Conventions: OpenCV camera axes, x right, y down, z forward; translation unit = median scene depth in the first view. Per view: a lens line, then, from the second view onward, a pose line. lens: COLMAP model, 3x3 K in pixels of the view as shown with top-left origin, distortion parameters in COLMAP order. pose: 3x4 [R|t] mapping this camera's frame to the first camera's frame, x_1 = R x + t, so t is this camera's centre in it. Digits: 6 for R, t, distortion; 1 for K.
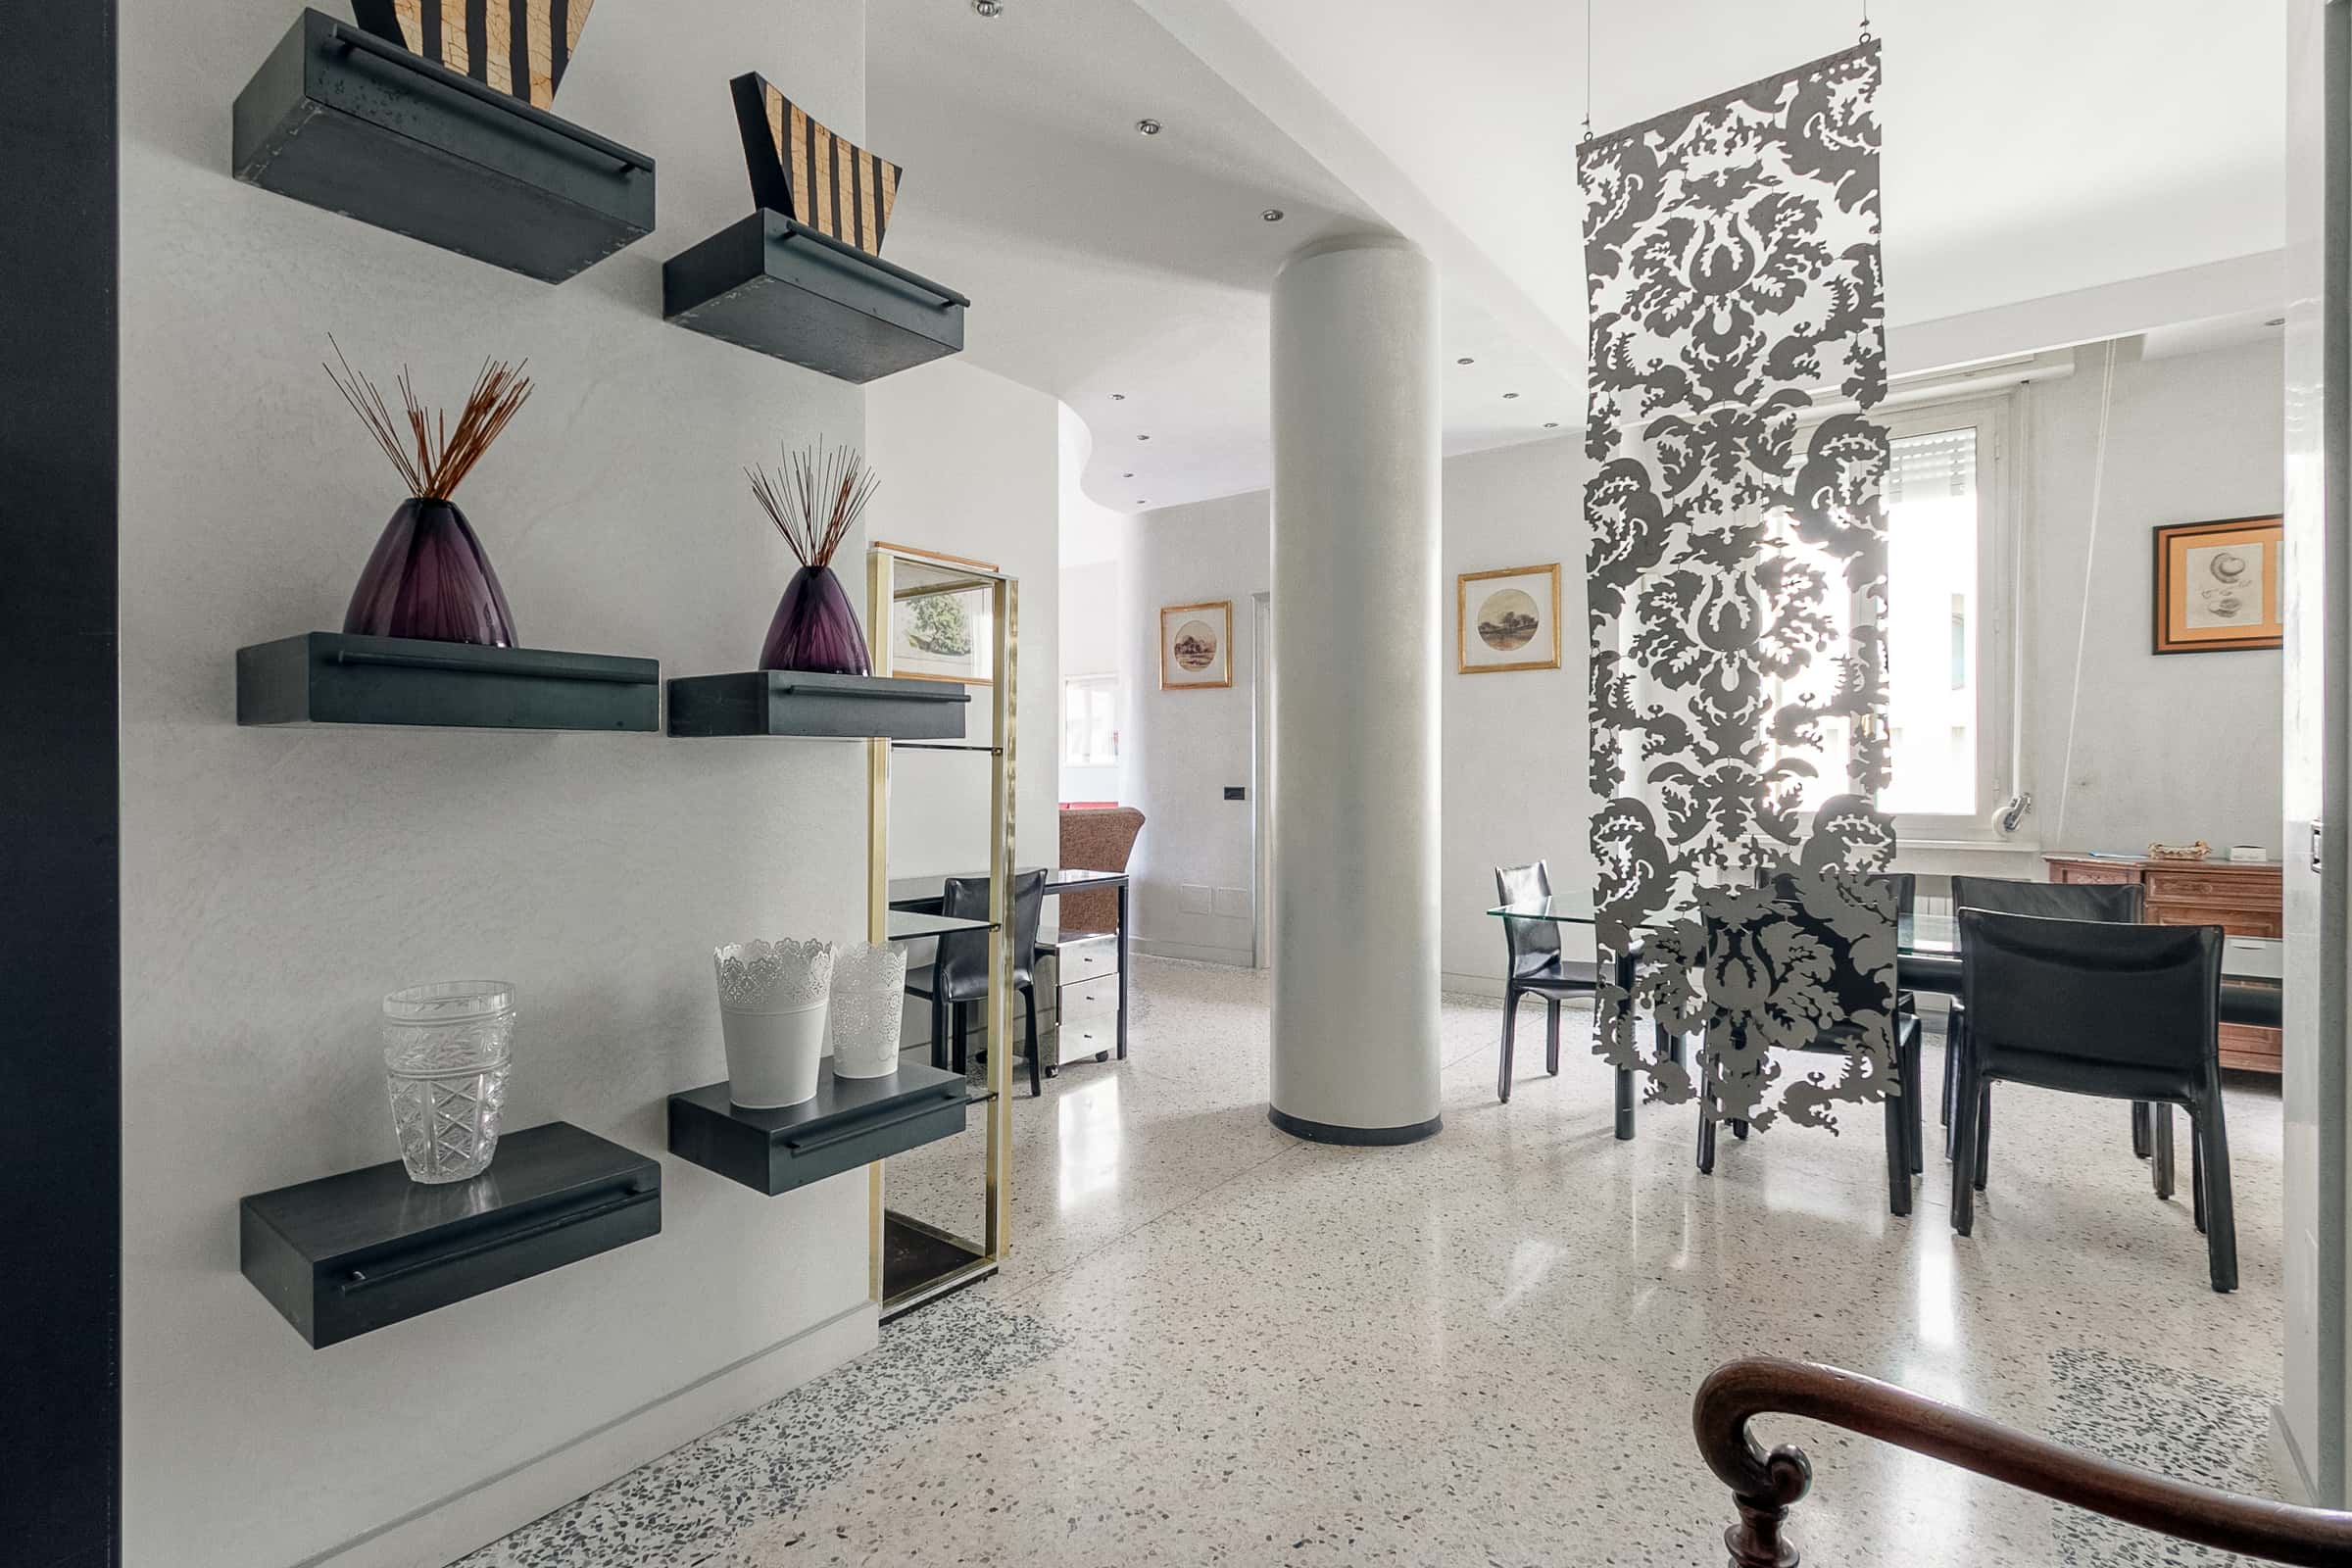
lens RADIAL K [[1085.4, 0, 1171.5], [0, 1085.4, 779.2], [0, 0, 1]] dist [0.005171, -0.000660]
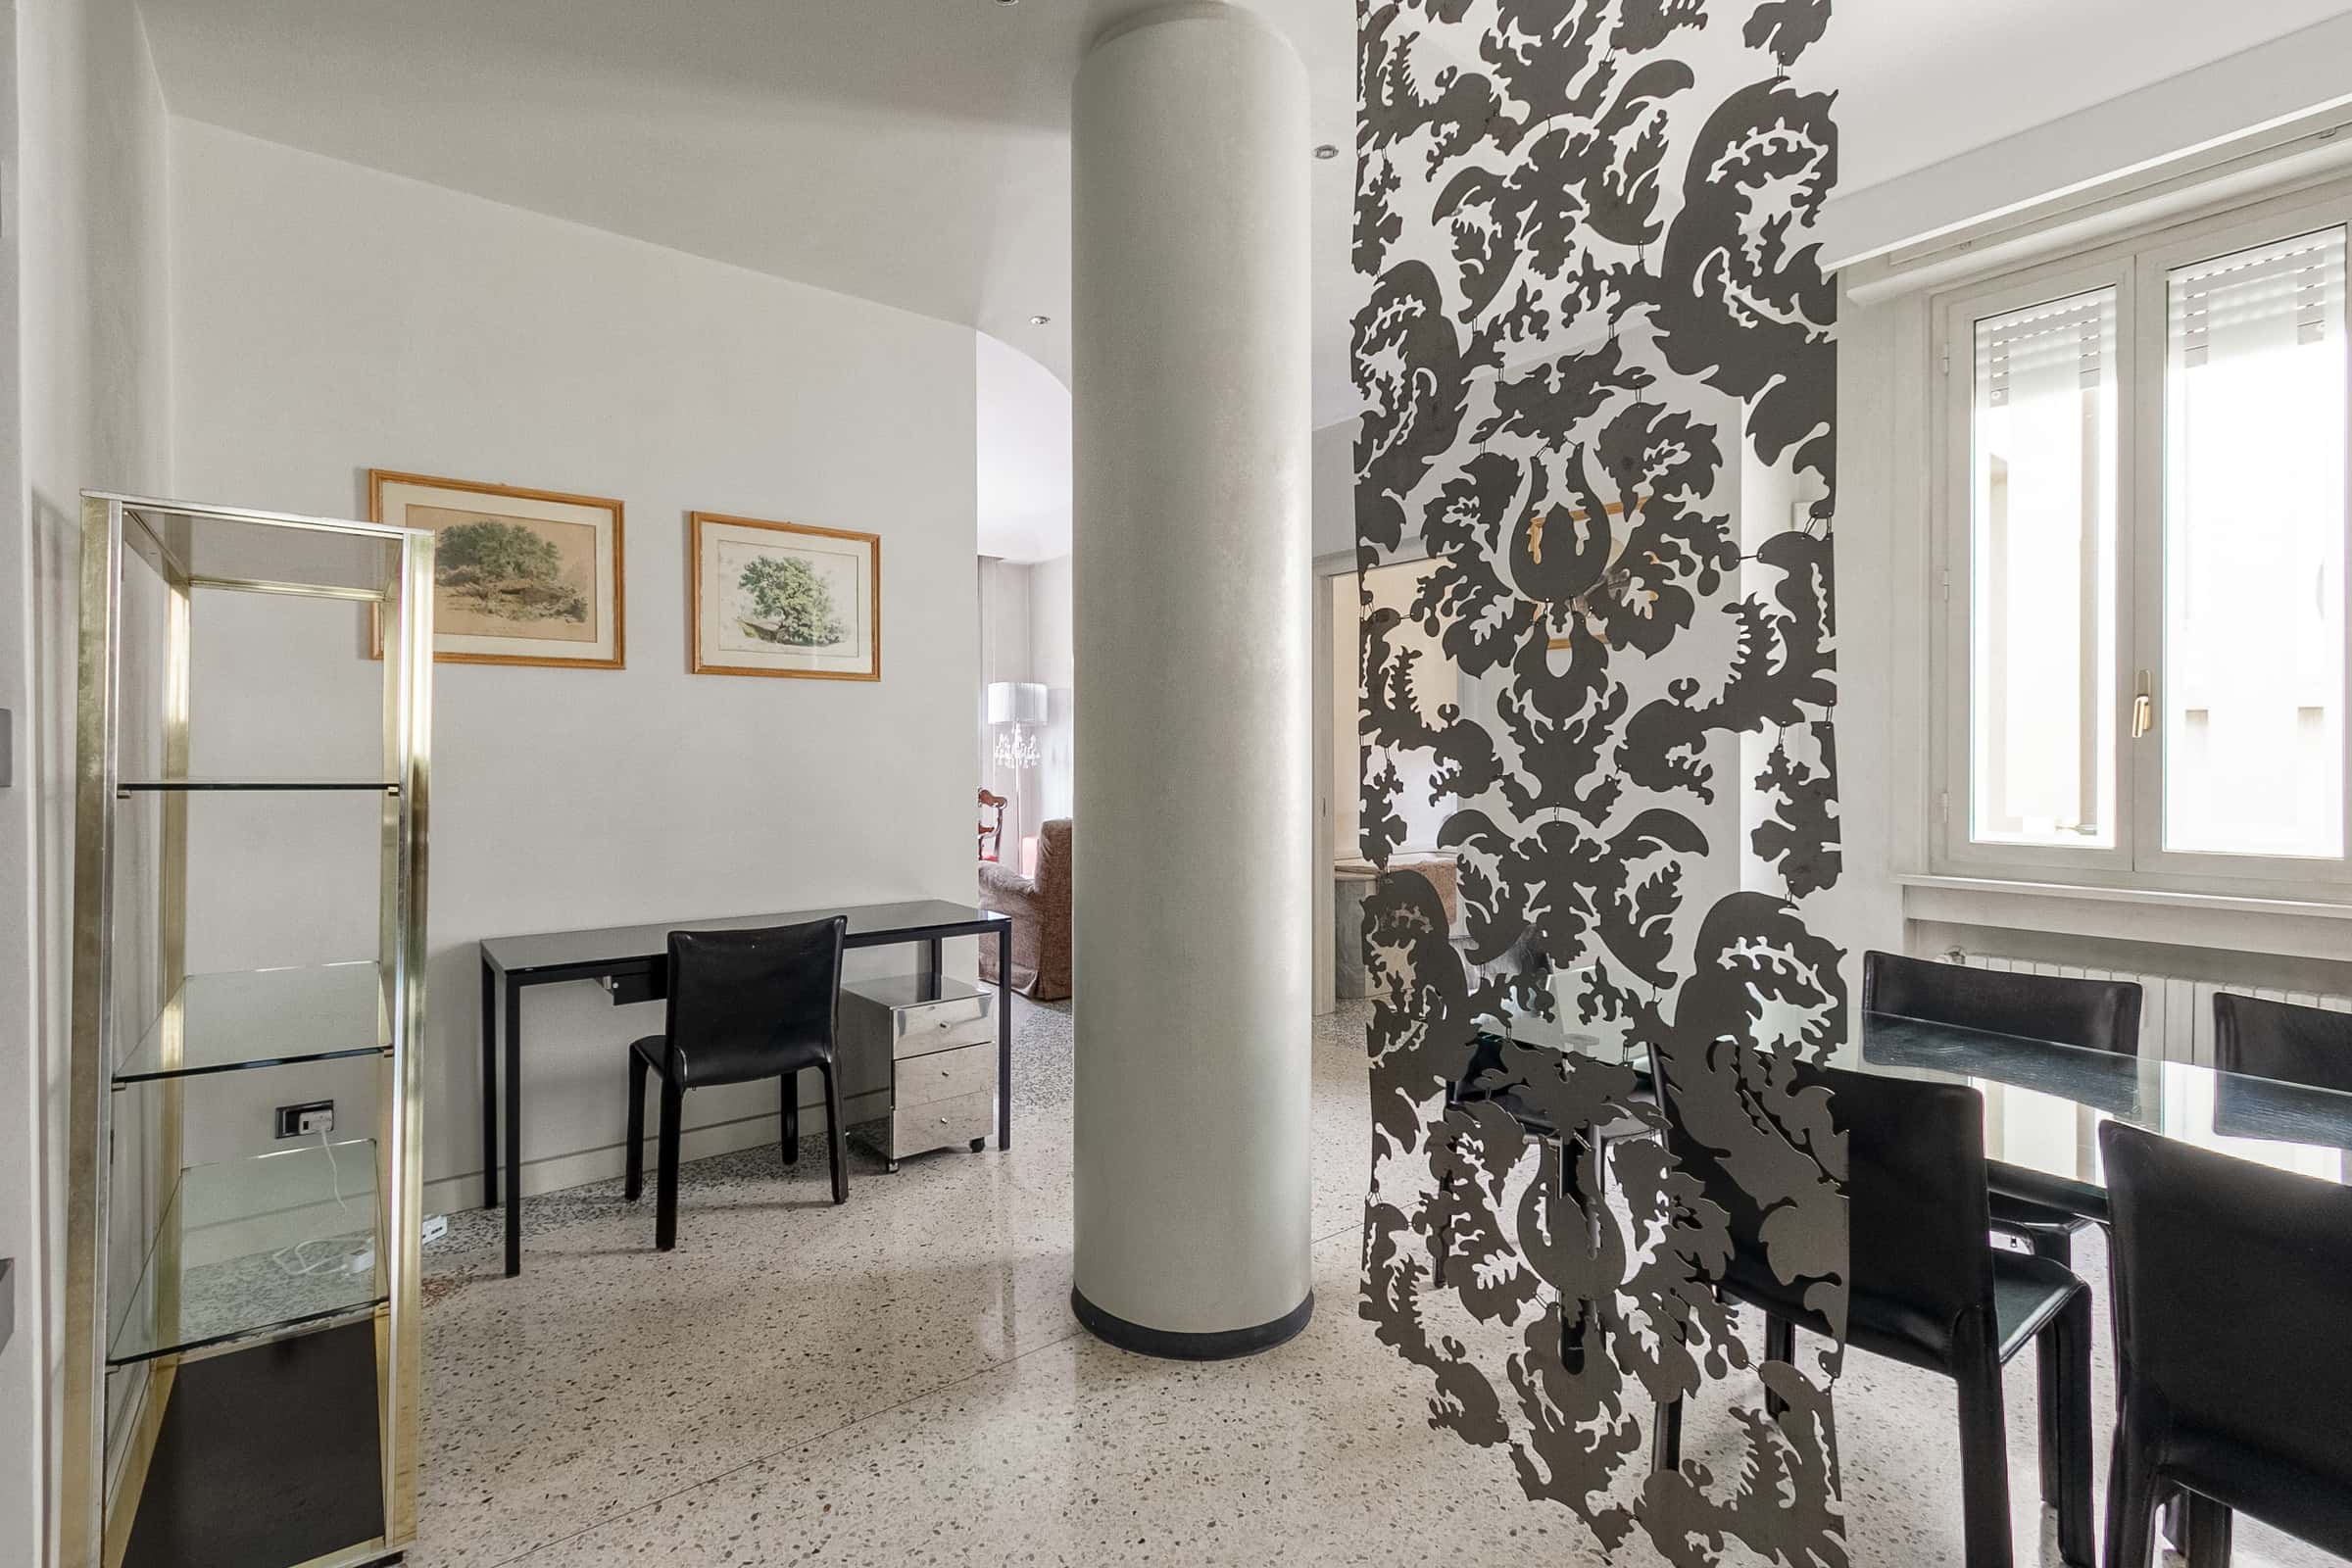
lens RADIAL K [[1085.4, 0, 1183.1], [0, 1085.4, 768.7], [0, 0, 1]] dist [0.005171, -0.000660]
pose [[0.969466, 0.002383, -0.245213, 0.457759], [-0.001832, 0.999995, 0.002474, -0.037767], [0.245218, -0.001949, 0.969466, 0.444578]]
